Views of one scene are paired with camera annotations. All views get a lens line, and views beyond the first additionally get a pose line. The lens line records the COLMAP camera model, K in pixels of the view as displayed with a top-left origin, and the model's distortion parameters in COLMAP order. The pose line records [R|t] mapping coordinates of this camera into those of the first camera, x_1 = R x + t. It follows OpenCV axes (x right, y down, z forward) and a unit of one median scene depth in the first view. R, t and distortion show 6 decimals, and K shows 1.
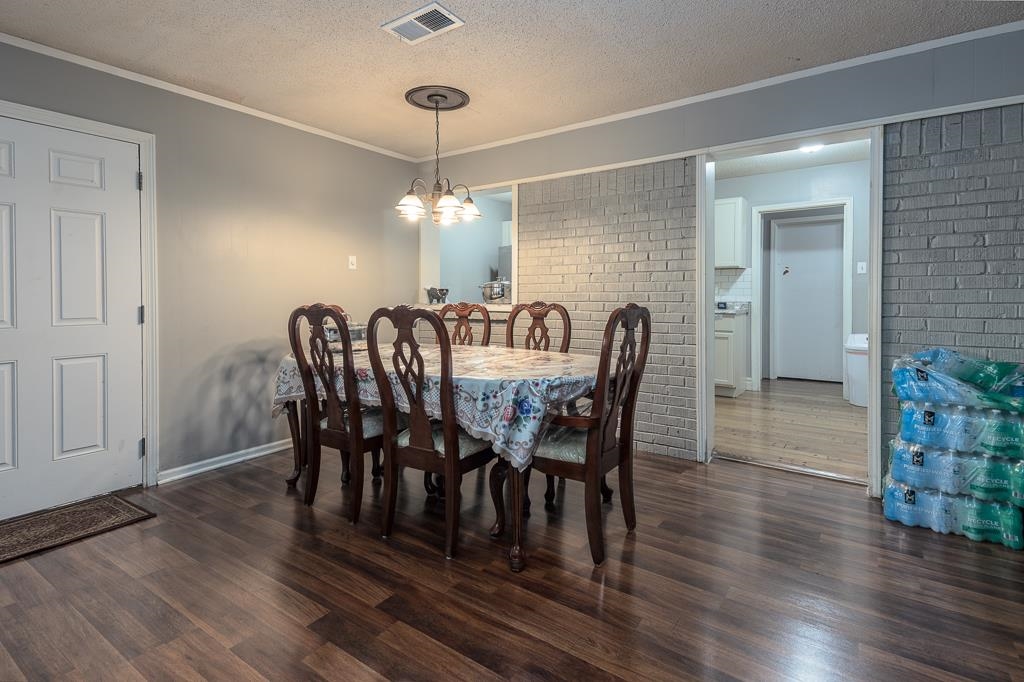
lens RADIAL K [[494.3, 0, 509.5], [0, 494.3, 314.1], [0, 0, 1]] dist [0.001611, 0.000196]
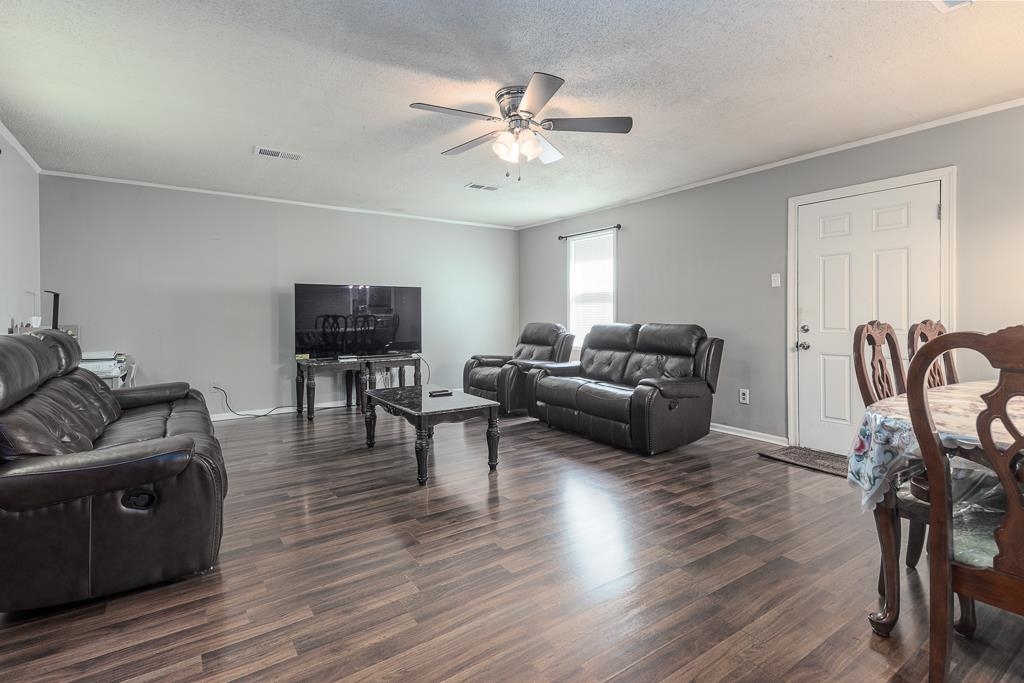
lens RADIAL K [[494.3, 0, 509.5], [0, 494.3, 314.6], [0, 0, 1]] dist [0.001611, 0.000196]
pose [[-0.347244, -0.009212, -0.937730, 1.111083], [-0.024822, 0.999692, -0.000629, -0.001016], [0.937446, 0.023058, -0.347366, 0.740140]]
